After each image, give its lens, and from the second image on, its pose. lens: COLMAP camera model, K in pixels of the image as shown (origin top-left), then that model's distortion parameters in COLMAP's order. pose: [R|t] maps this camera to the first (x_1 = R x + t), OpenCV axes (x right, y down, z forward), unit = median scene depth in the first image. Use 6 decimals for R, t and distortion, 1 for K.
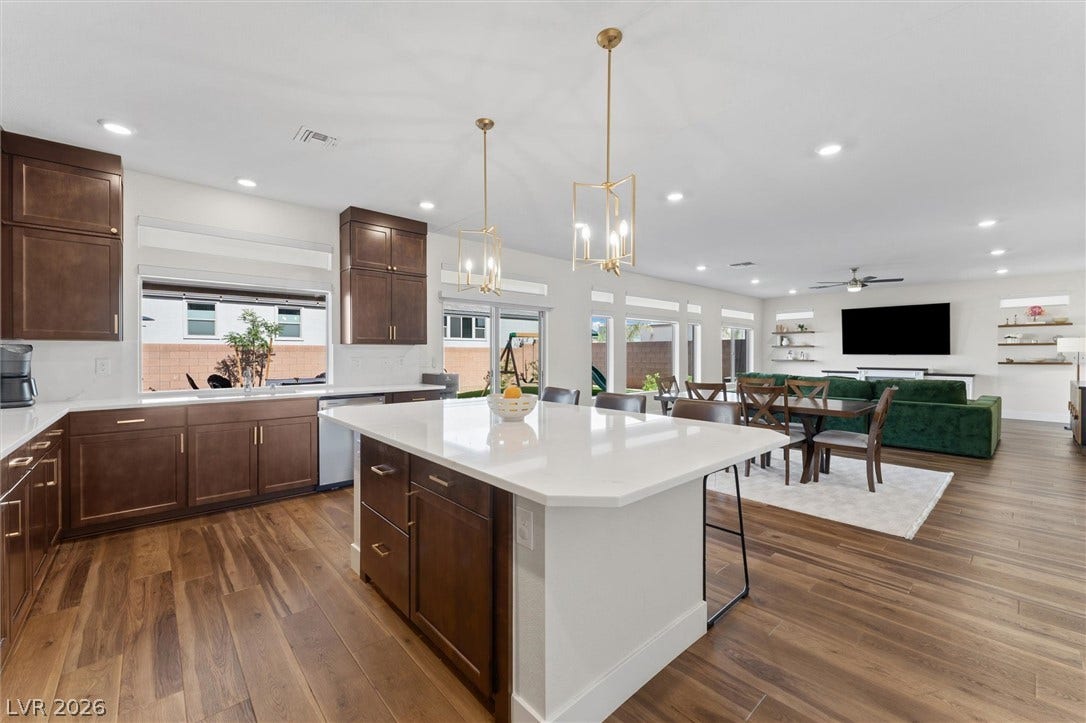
lens RADIAL K [[443.1, 0, 540.9], [0, 443.1, 356.4], [0, 0, 1]] dist [0.002416, 0.000306]
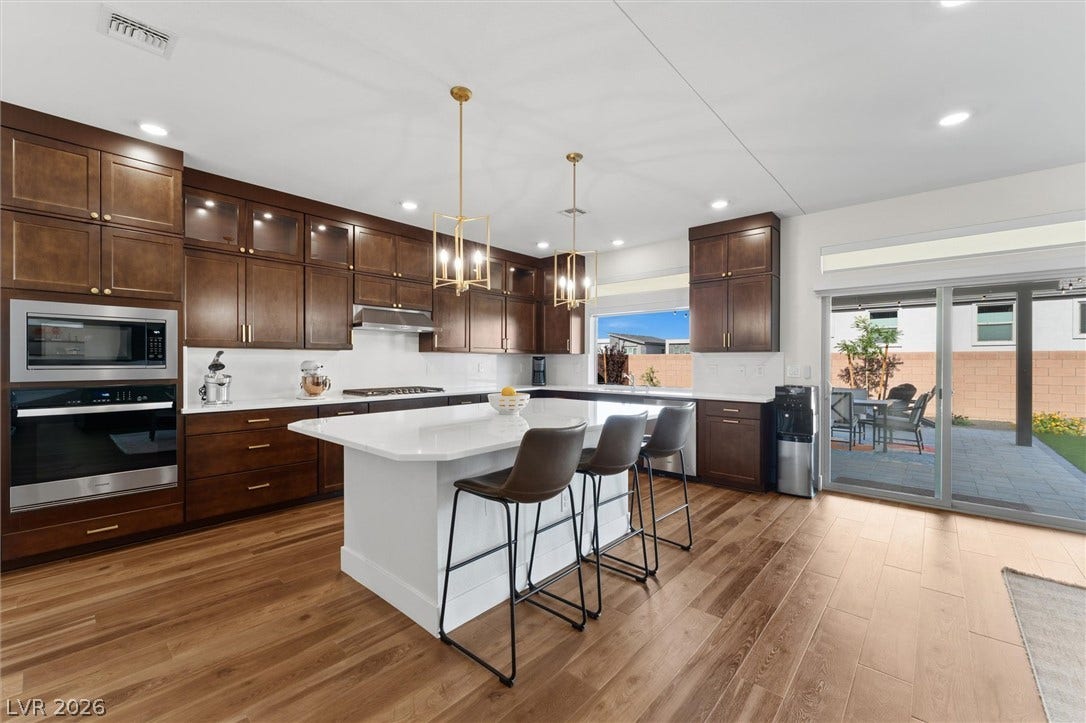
lens RADIAL K [[443.1, 0, 534.1], [0, 443.1, 360.4], [0, 0, 1]] dist [0.002416, 0.000306]
pose [[0.095138, -0.002426, -0.995461, 0.871724], [-0.007513, 0.999967, -0.003155, -0.001804], [0.995436, 0.007779, 0.095117, 0.699326]]
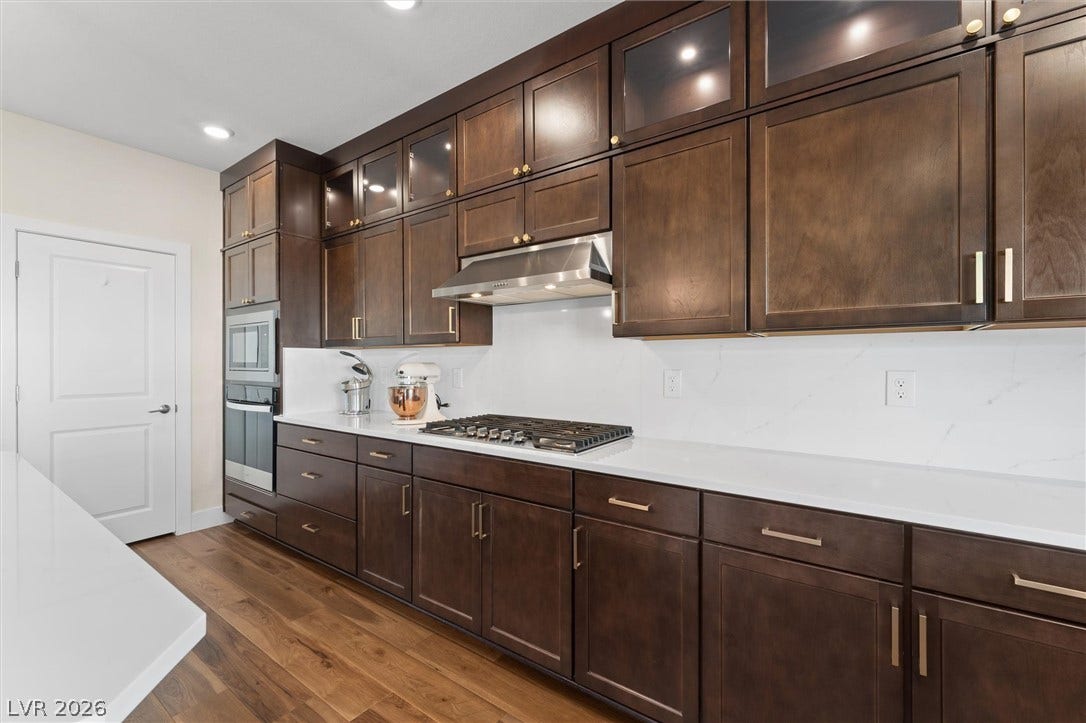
lens RADIAL K [[443.1, 0, 542.3], [0, 443.1, 361.3], [0, 0, 1]] dist [0.002416, 0.000306]
pose [[-0.974872, 0.004531, -0.222718, -0.516400], [0.002946, 0.999968, 0.007449, -0.008106], [0.222744, 0.006606, -0.974855, 1.036192]]
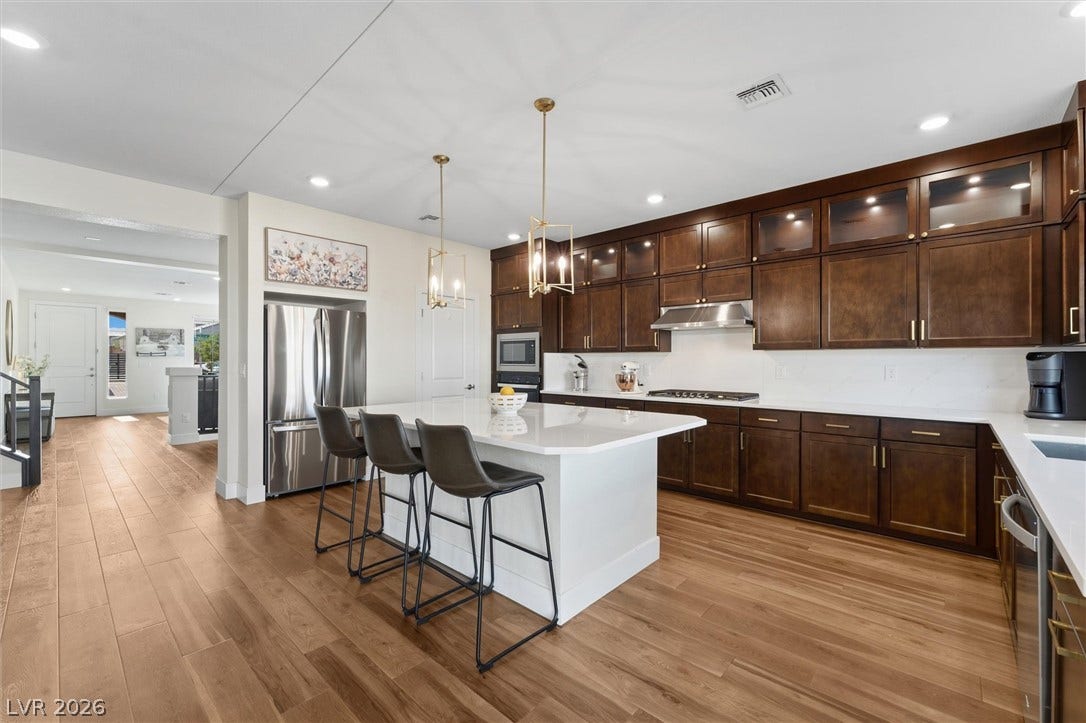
lens RADIAL K [[443.1, 0, 542.1], [0, 443.1, 357.7], [0, 0, 1]] dist [0.002416, 0.000306]
pose [[-0.995581, -0.001101, -0.093899, -0.031773], [-0.001034, 0.999999, -0.000771, -0.011230], [0.093899, -0.000671, -0.995581, 1.670807]]
